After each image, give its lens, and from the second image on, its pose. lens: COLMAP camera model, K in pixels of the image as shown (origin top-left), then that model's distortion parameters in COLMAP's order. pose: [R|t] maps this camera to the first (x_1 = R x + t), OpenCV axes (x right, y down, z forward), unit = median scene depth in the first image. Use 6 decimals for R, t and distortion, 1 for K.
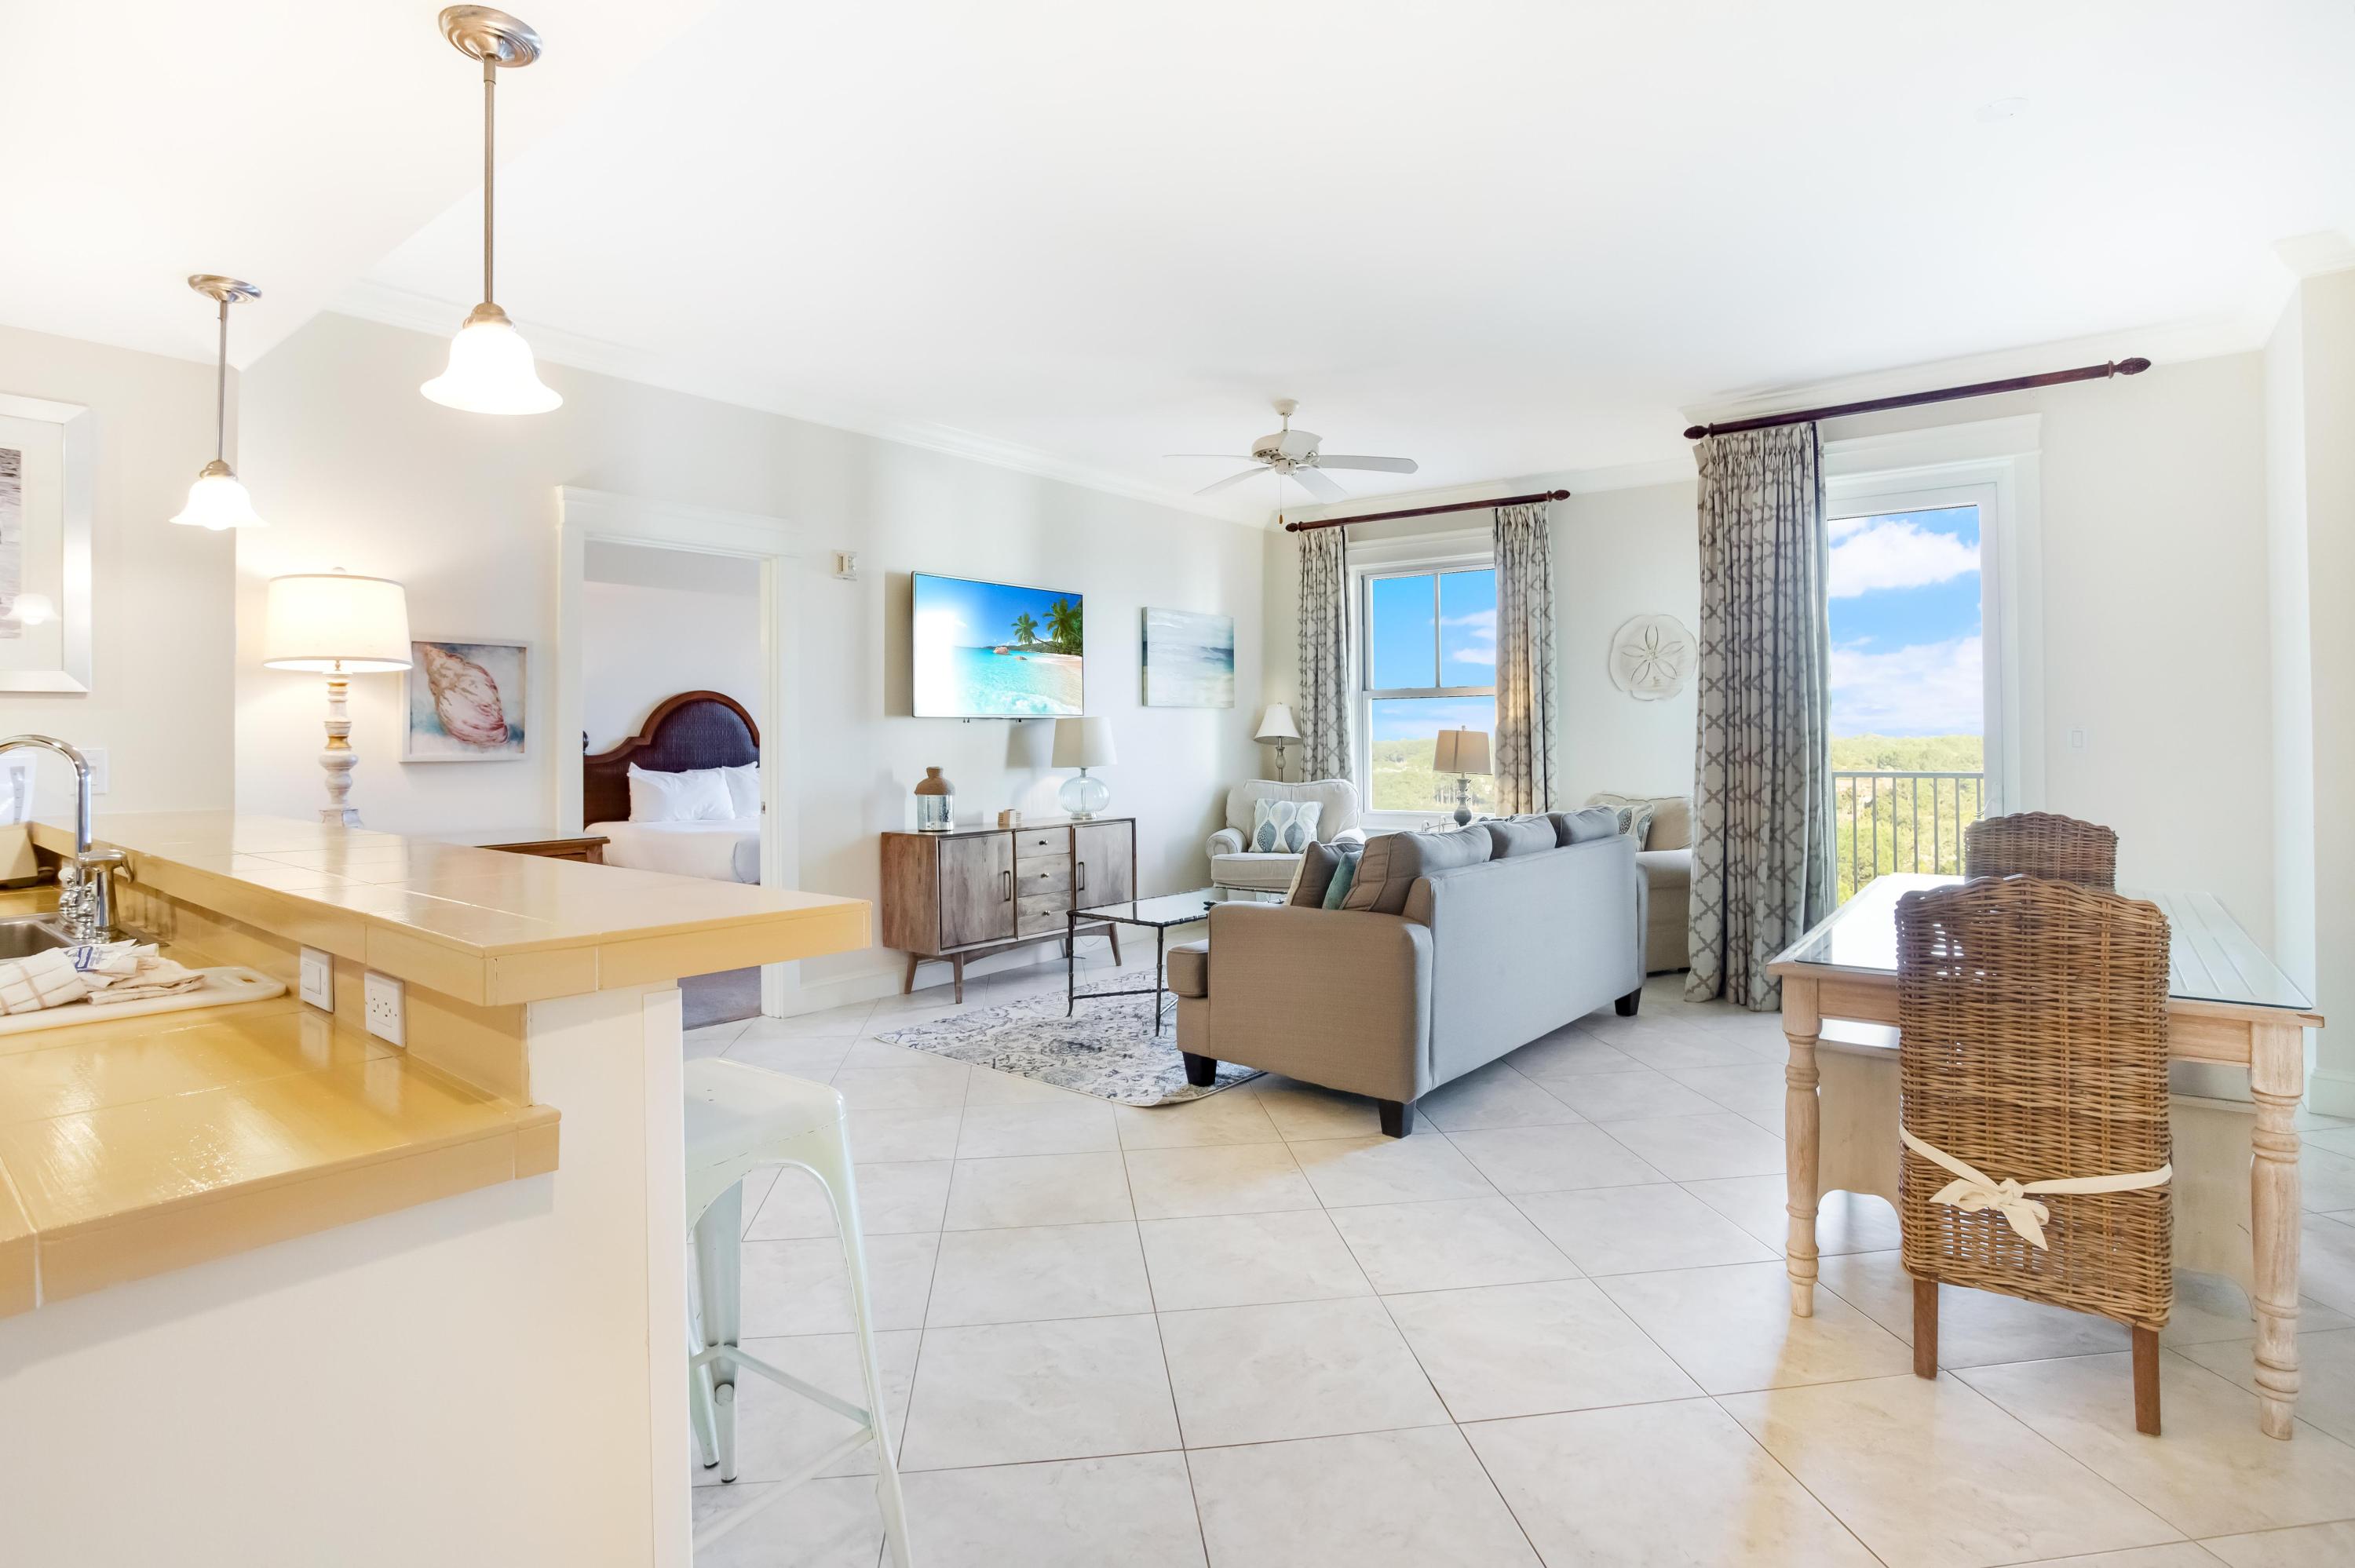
lens RADIAL K [[1208.1, 0, 1172.7], [0, 1208.1, 707.5], [0, 0, 1]] dist [-0.019592, 0.003157]
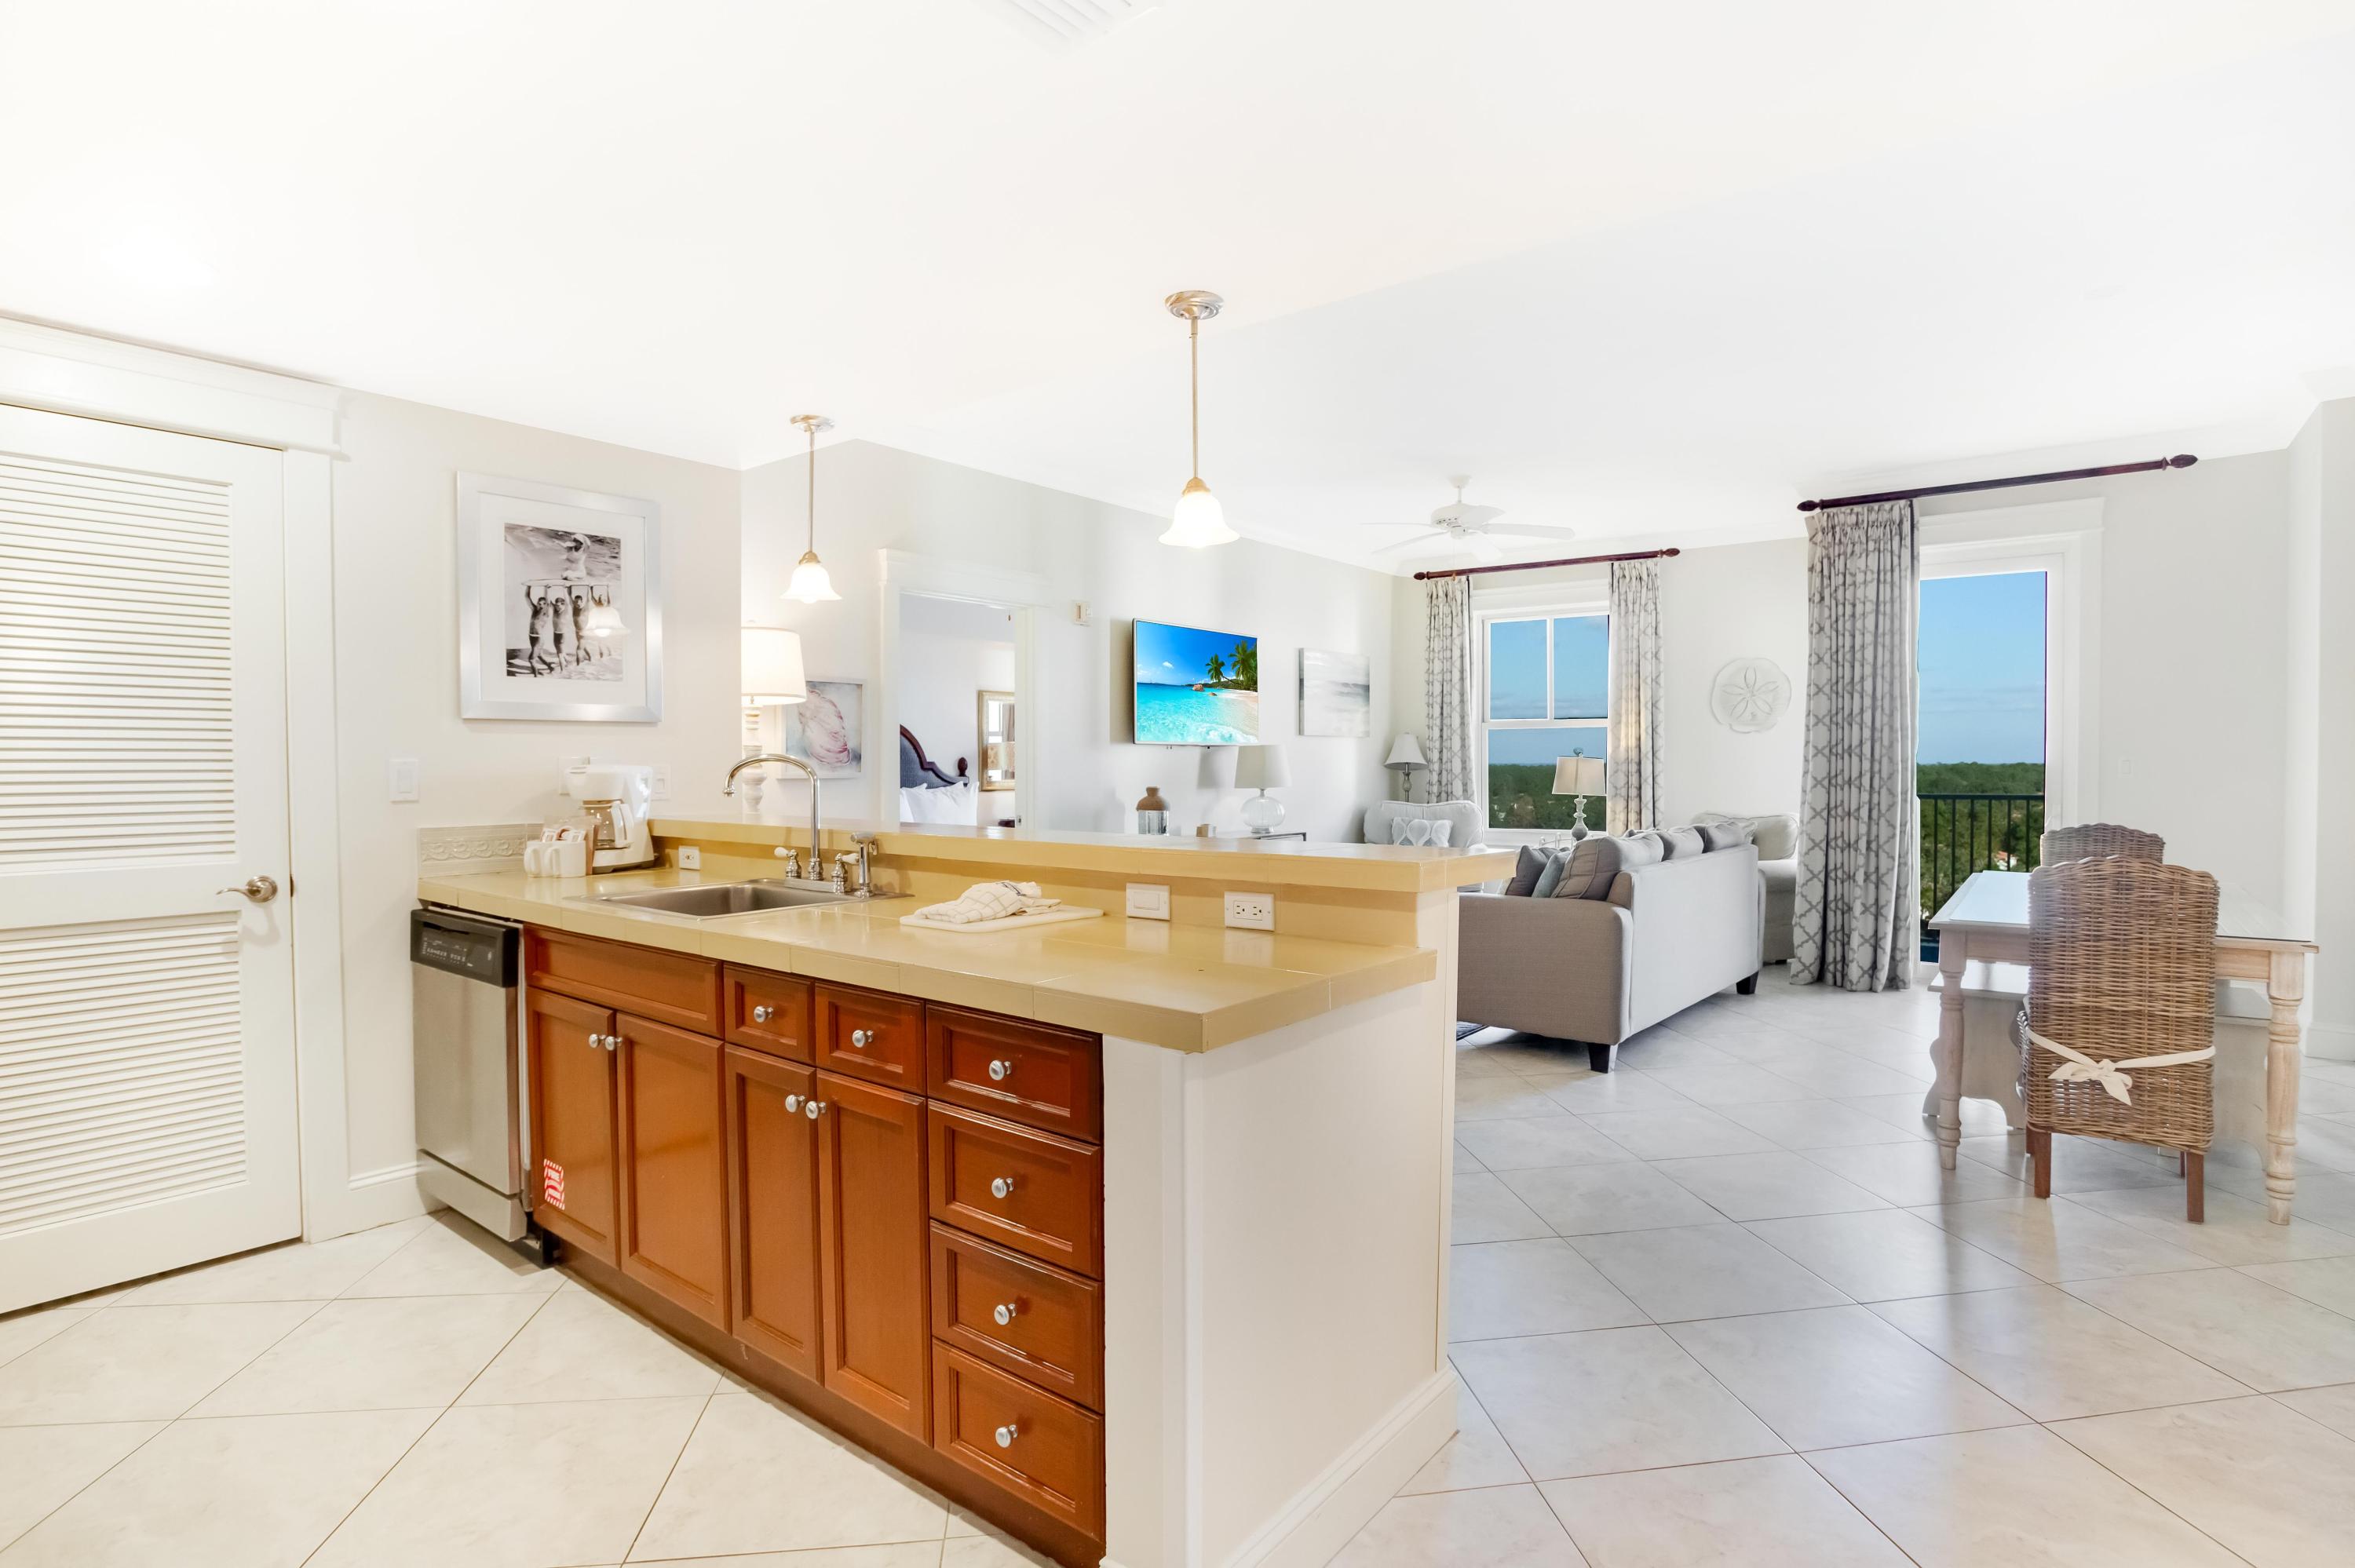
lens RADIAL K [[1211.5, 0, 1213.4], [0, 1211.5, 778.7], [0, 0, 1]] dist [-0.003028, -0.002491]
pose [[0.999716, 0.004386, 0.023429, -0.180911], [-0.005221, 0.999349, 0.035694, -0.000886], [-0.023257, -0.035806, 0.999088, -0.188196]]
